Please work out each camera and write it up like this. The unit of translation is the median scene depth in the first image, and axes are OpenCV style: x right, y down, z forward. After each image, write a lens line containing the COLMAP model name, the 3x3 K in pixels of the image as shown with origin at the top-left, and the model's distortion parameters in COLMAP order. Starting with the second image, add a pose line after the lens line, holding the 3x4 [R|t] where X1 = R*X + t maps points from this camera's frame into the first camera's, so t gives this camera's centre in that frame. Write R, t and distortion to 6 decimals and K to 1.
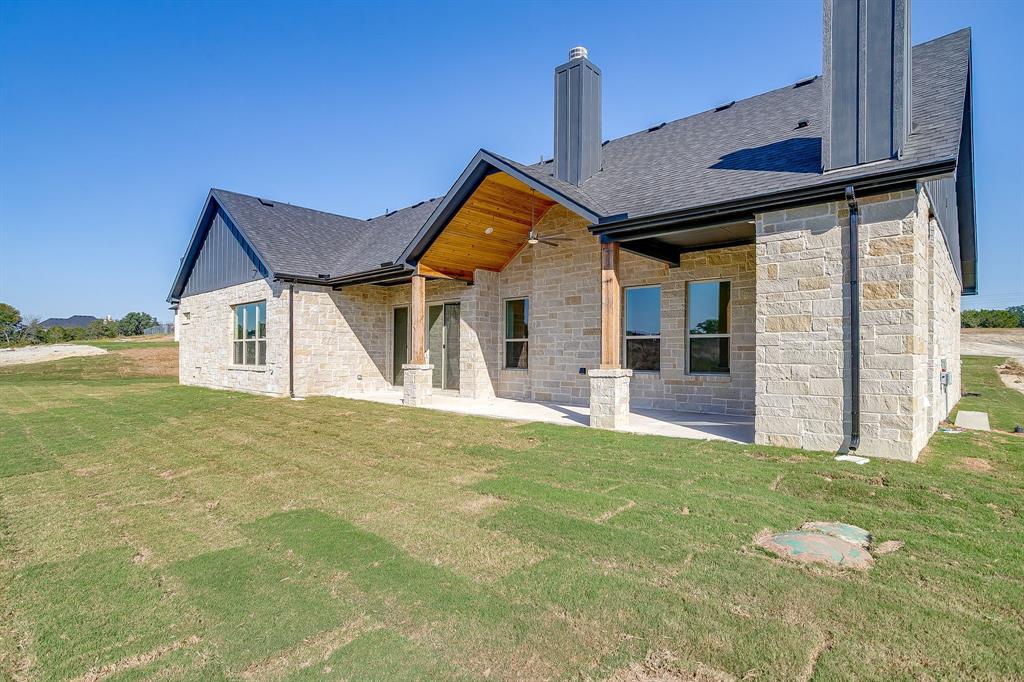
lens RADIAL K [[510.0, 0, 512.0], [0, 510.0, 344.2], [0, 0, 1]] dist [-0.000454, 0.005059]
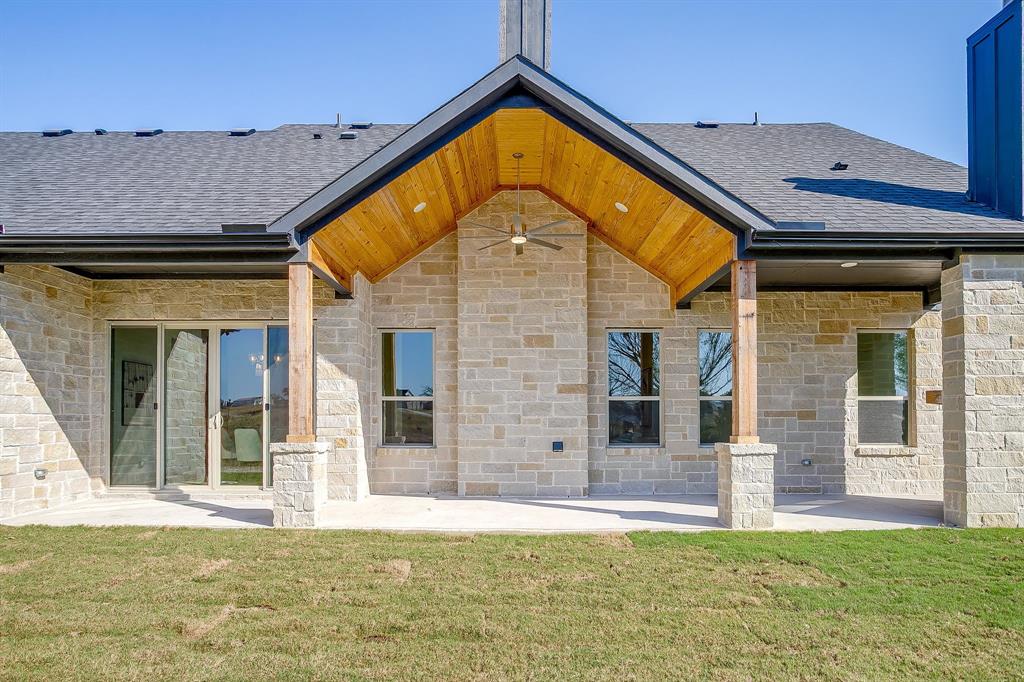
lens RADIAL K [[617.0, 0, 512.0], [0, 617.0, 414.0], [0, 0, 1]] dist [0.002302, -0.000337]
pose [[0.754898, 0.008914, 0.655782, -0.431282], [-0.012096, 0.999927, 0.000332, 0.009841], [-0.655731, -0.008183, 0.754951, 0.411732]]
